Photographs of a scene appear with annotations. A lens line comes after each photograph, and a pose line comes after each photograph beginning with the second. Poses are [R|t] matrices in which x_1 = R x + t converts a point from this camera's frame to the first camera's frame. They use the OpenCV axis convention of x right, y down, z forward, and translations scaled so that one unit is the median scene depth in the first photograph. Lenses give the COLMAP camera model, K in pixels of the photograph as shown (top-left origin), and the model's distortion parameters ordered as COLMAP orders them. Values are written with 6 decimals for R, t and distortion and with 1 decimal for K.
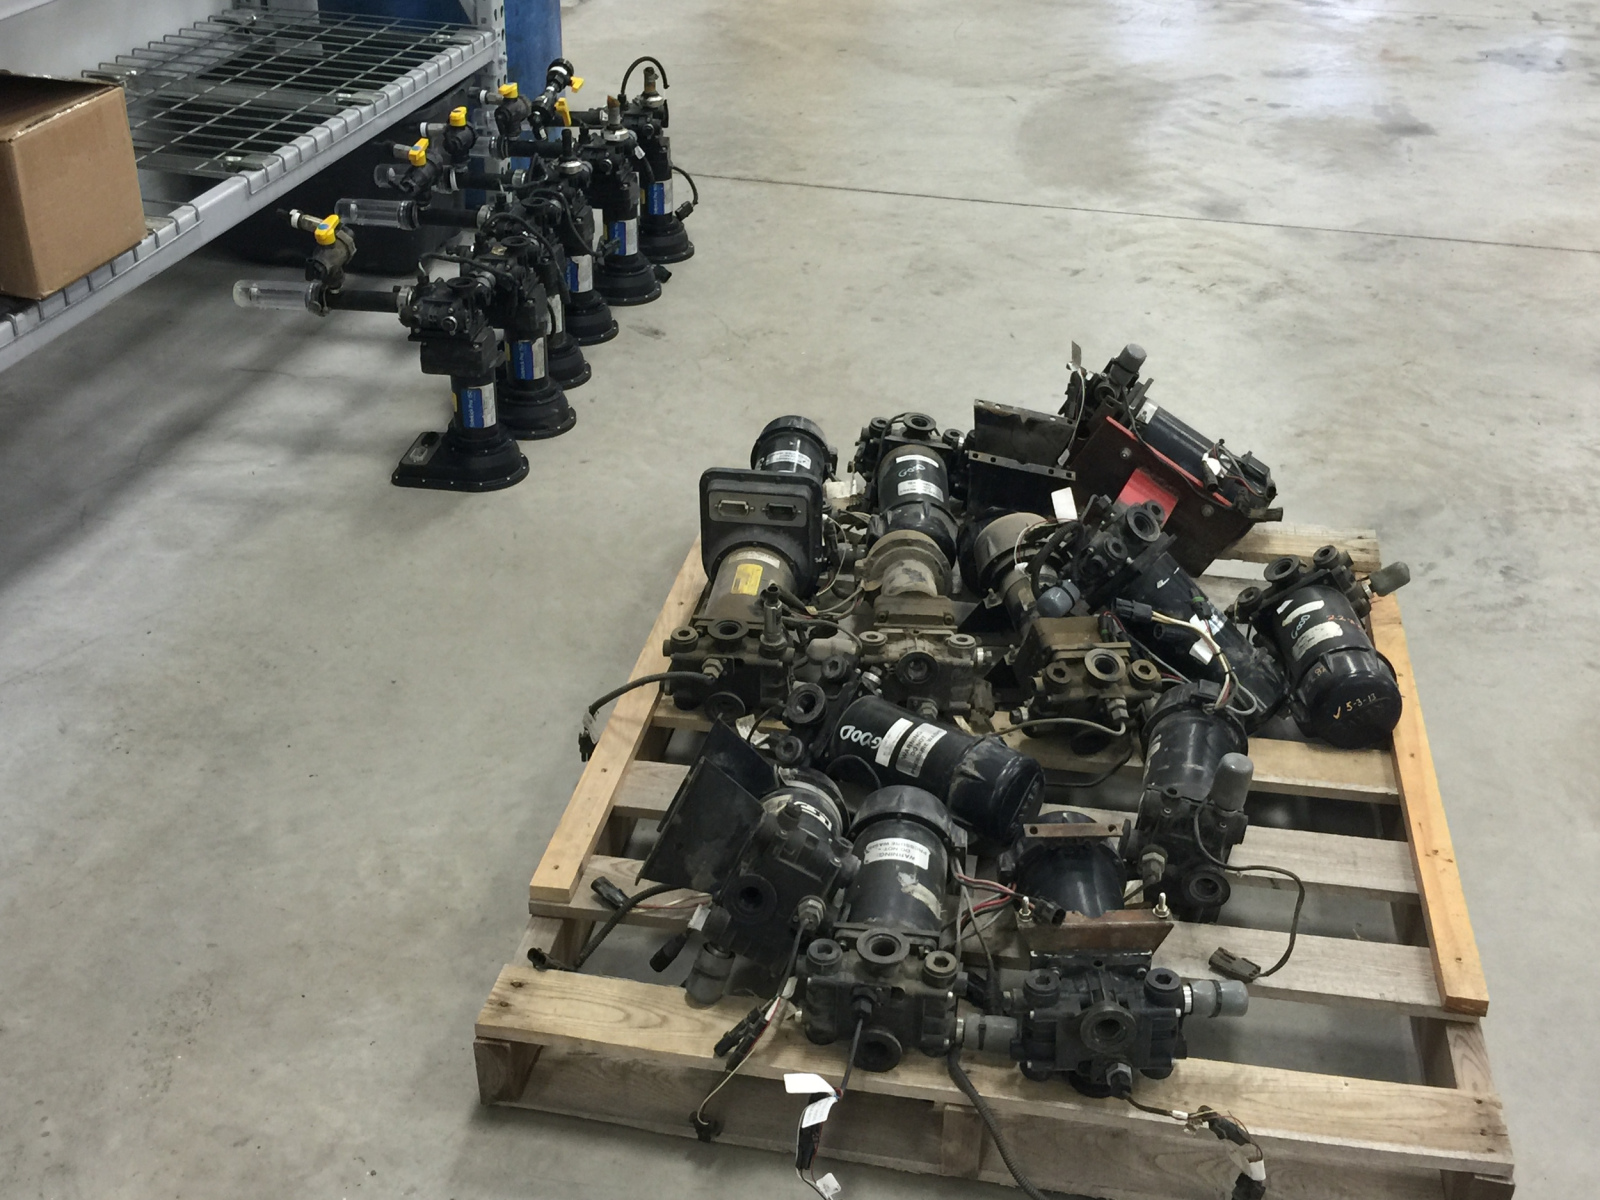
lens RADIAL K [[1848.8, 0, 811.8], [0, 1848.8, 589.7], [0, 0, 1]] dist [0.053706, 0.000000]
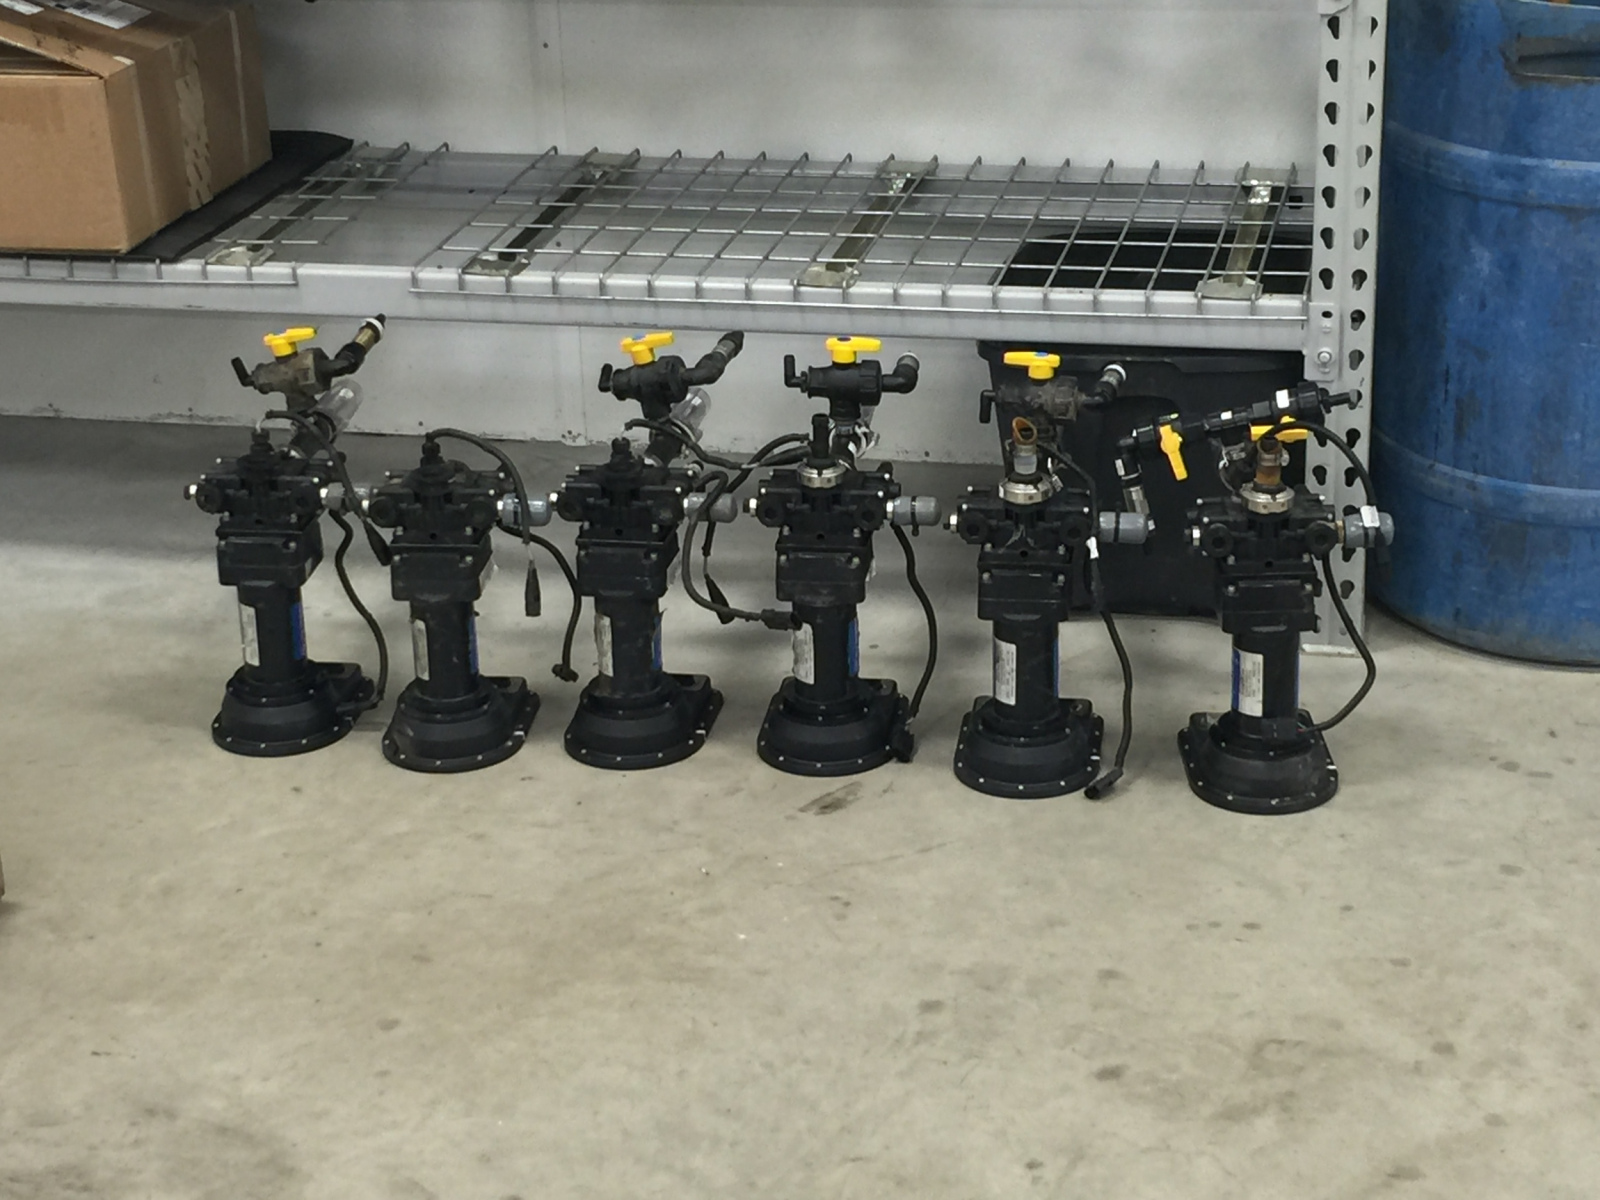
lens RADIAL K [[3088.6, 0, 804.0], [0, 3088.6, 594.2], [0, 0, 1]] dist [0.058628, 0.000000]
pose [[-0.006777, 0.355762, -0.934552, 1.026118], [-0.464492, 0.826512, 0.318002, -0.653418], [0.885551, 0.436247, 0.159648, 1.112040]]
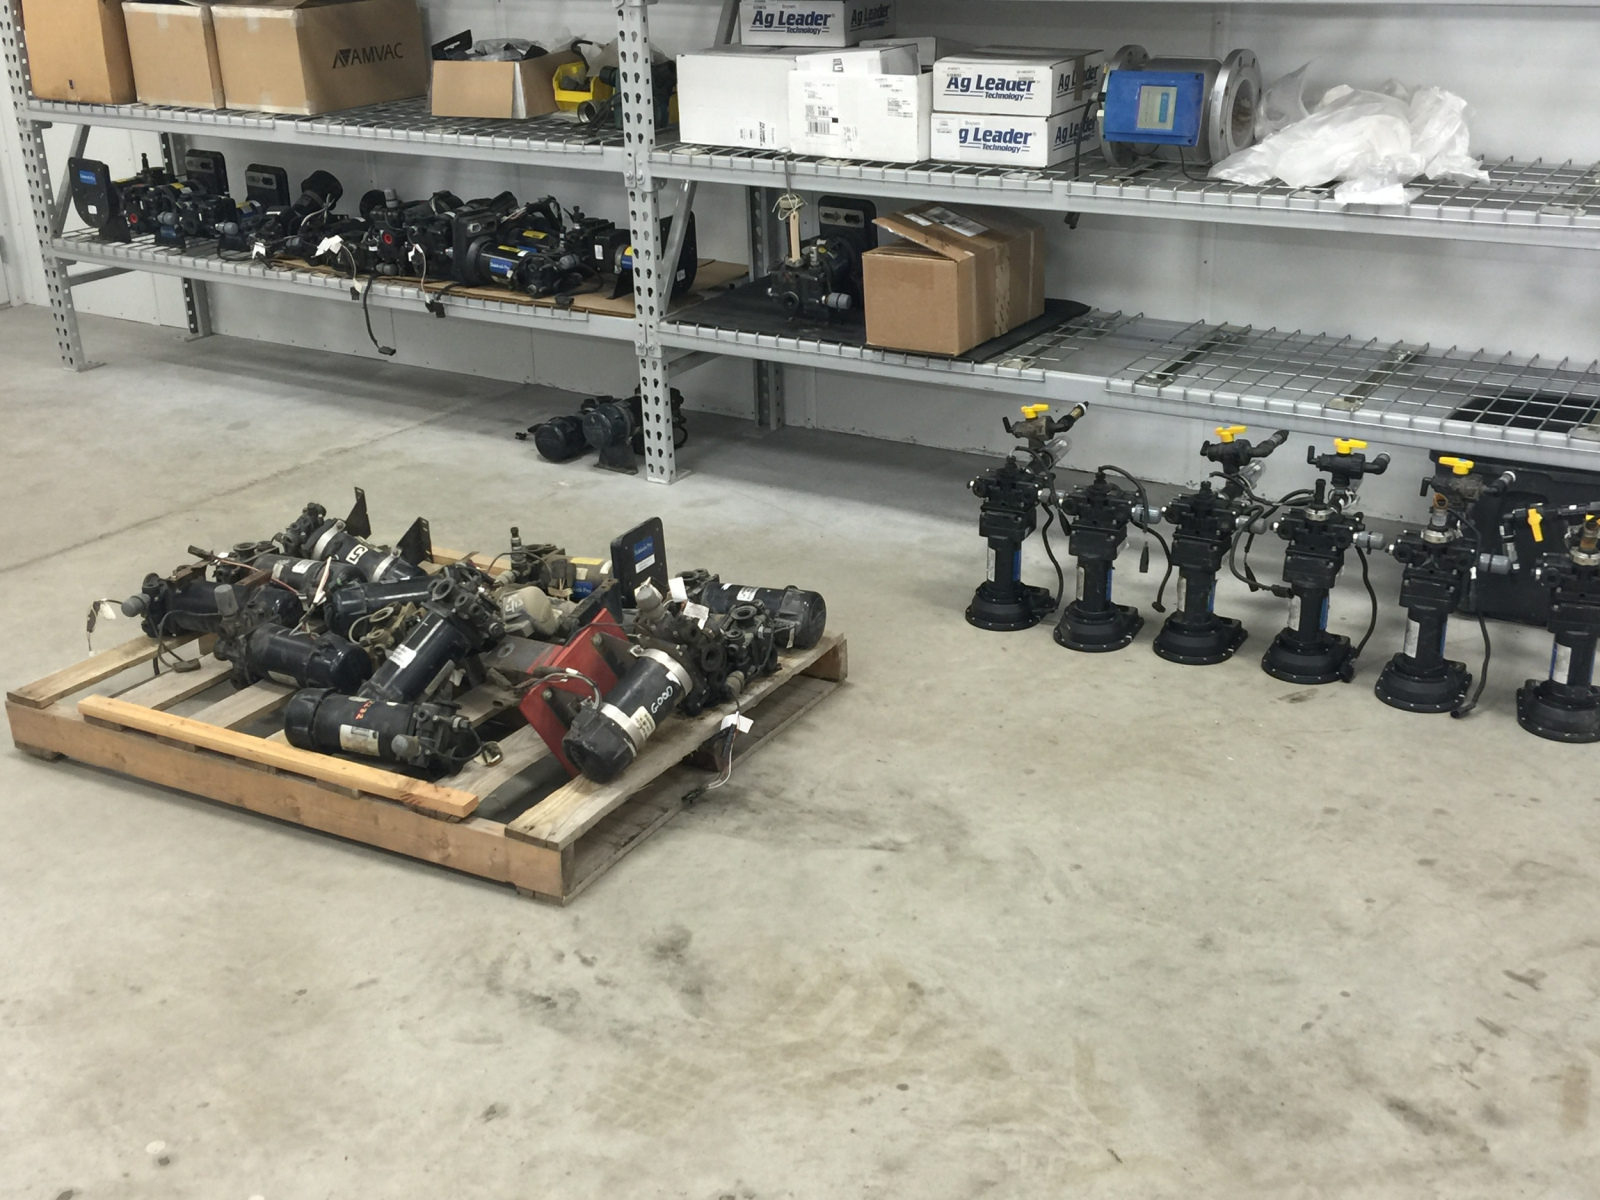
lens RADIAL K [[1848.8, 0, 798.0], [0, 1848.8, 604.3], [0, 0, 1]] dist [0.053706, 0.000000]
pose [[-0.330202, 0.341925, -0.879803, 1.160717], [-0.450983, 0.761667, 0.465272, -0.702350], [0.829205, 0.550410, -0.097301, 1.154655]]
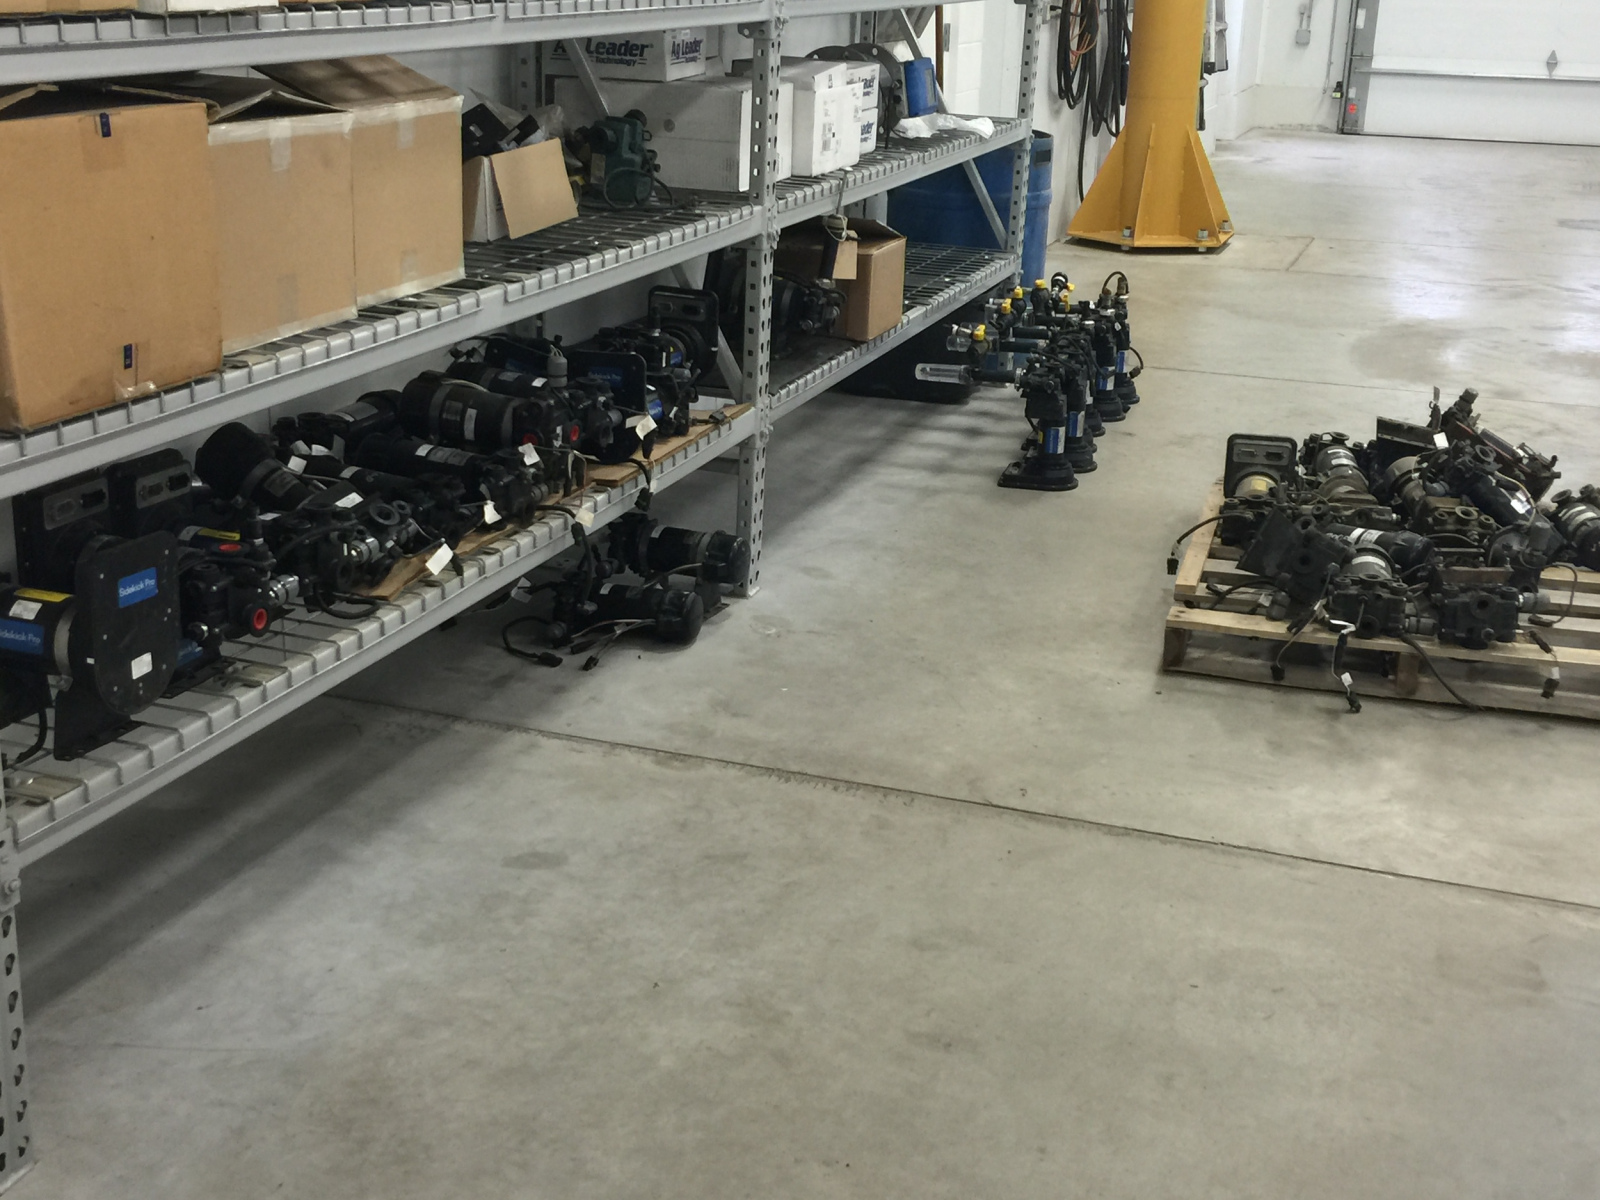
lens RADIAL K [[1992.9, 0, 799.2], [0, 1992.9, 600.7], [0, 0, 1]] dist [0.055425, 0.000000]
pose [[0.993410, 0.042338, -0.106507, -0.237279], [-0.062129, 0.979816, -0.190003, 0.447398], [0.096313, 0.195368, 0.975989, -0.840220]]
